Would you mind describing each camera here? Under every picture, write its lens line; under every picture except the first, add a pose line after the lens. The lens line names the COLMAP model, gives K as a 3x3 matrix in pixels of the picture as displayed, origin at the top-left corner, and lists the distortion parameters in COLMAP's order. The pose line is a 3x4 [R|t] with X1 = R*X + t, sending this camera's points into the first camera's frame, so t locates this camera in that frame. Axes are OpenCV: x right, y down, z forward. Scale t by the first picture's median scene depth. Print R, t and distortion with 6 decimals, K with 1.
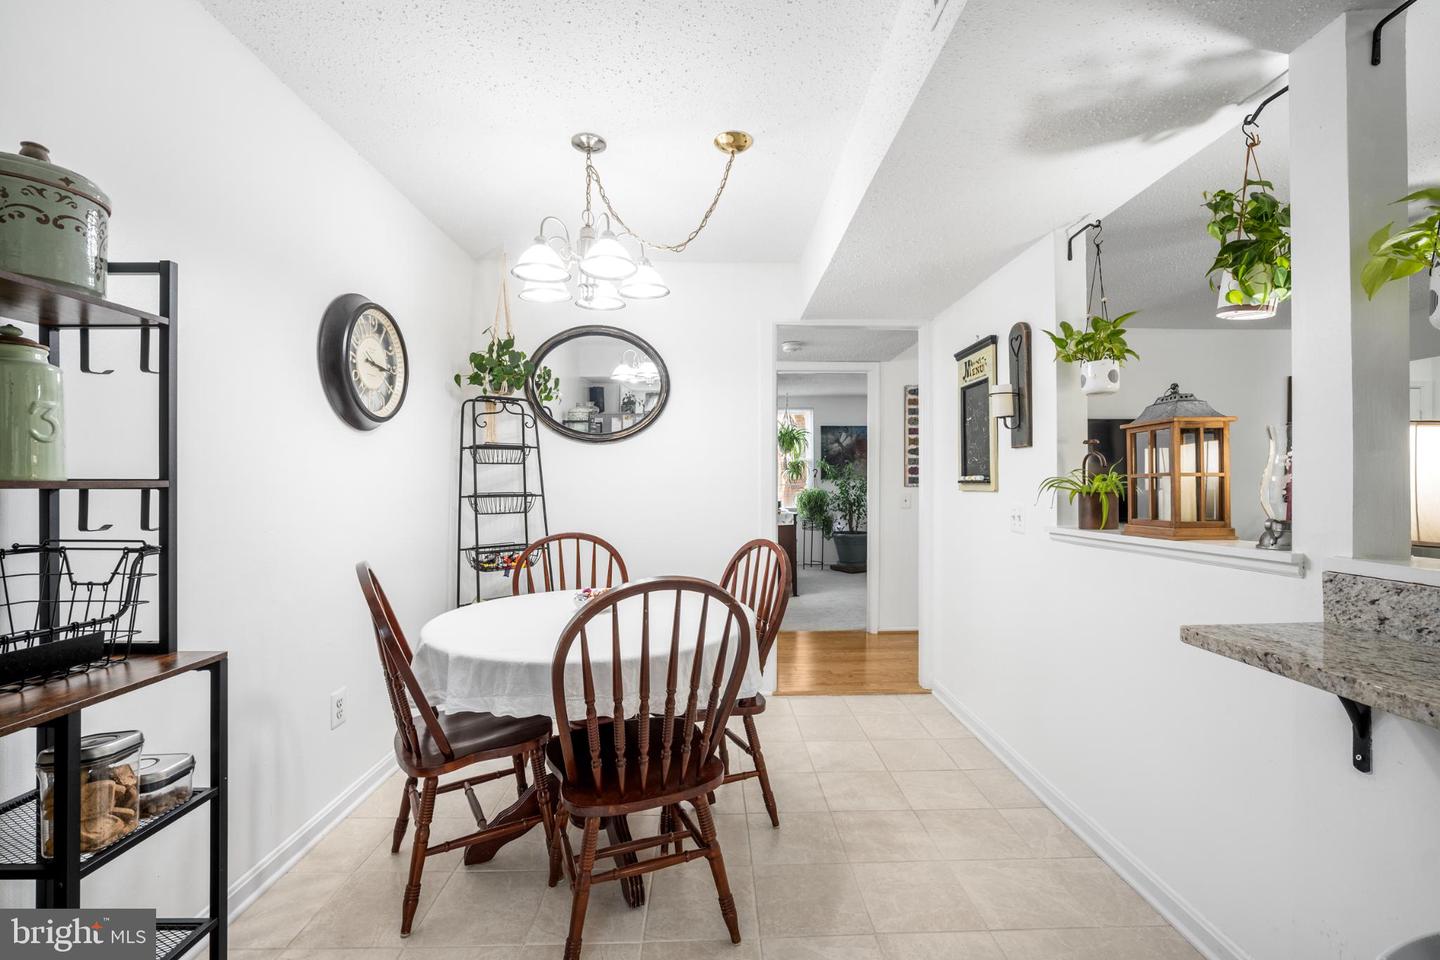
lens RADIAL K [[611.8, 0, 720.9], [0, 611.8, 481.1], [0, 0, 1]] dist [-0.000531, 0.000063]
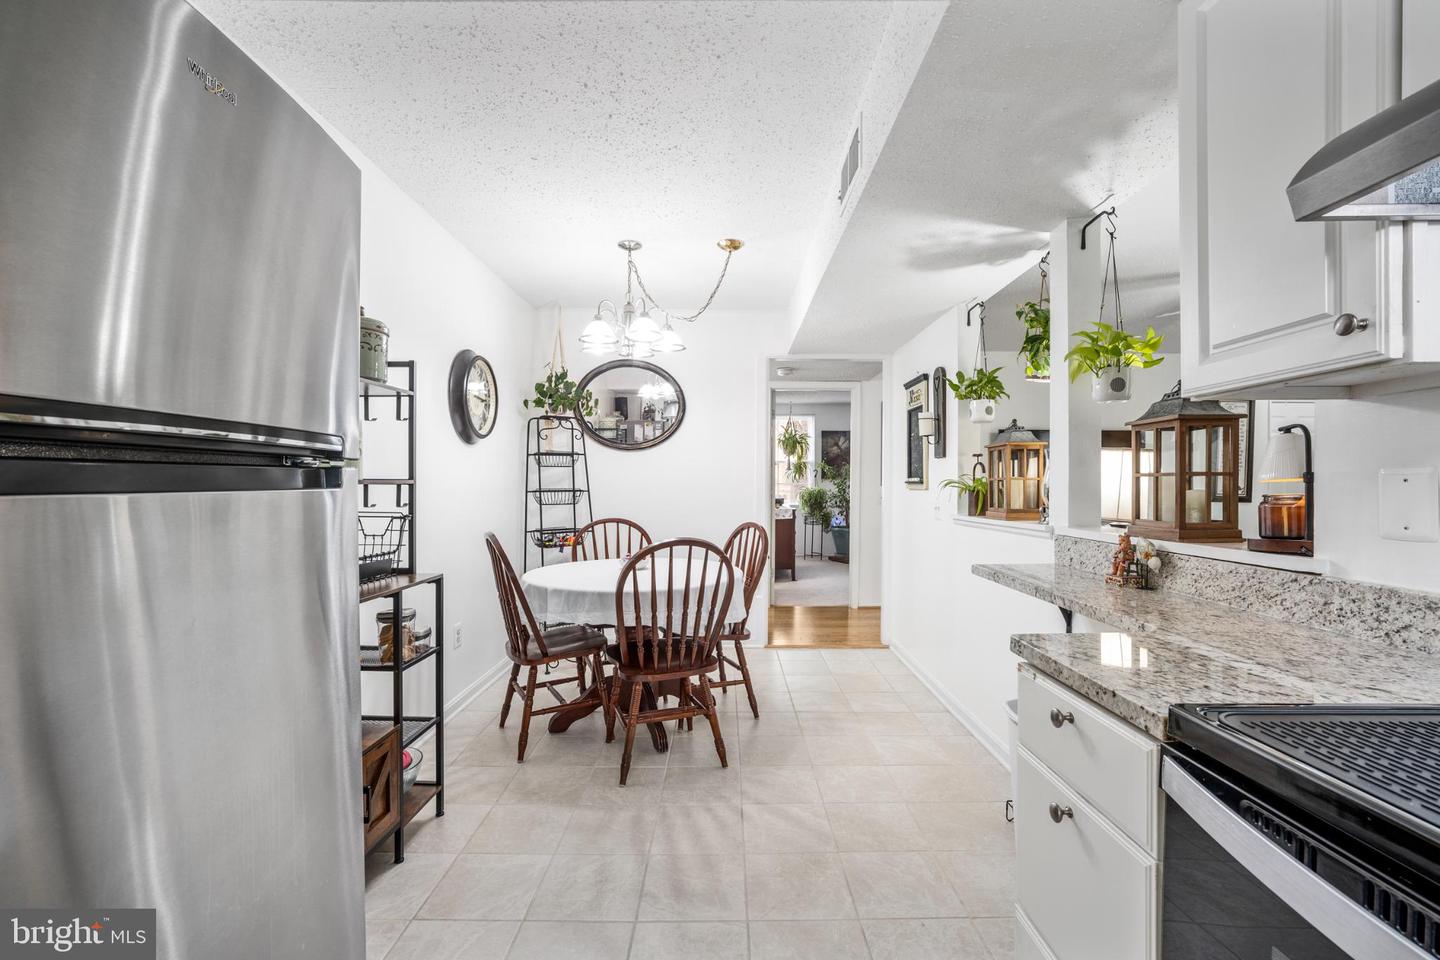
lens RADIAL K [[611.8, 0, 719.6], [0, 611.8, 483.7], [0, 0, 1]] dist [-0.000531, 0.000063]
pose [[0.999645, 0.005164, -0.026122, 0.036251], [-0.004994, 0.999966, 0.006552, -0.003606], [0.026155, -0.006419, 0.999637, -0.450732]]
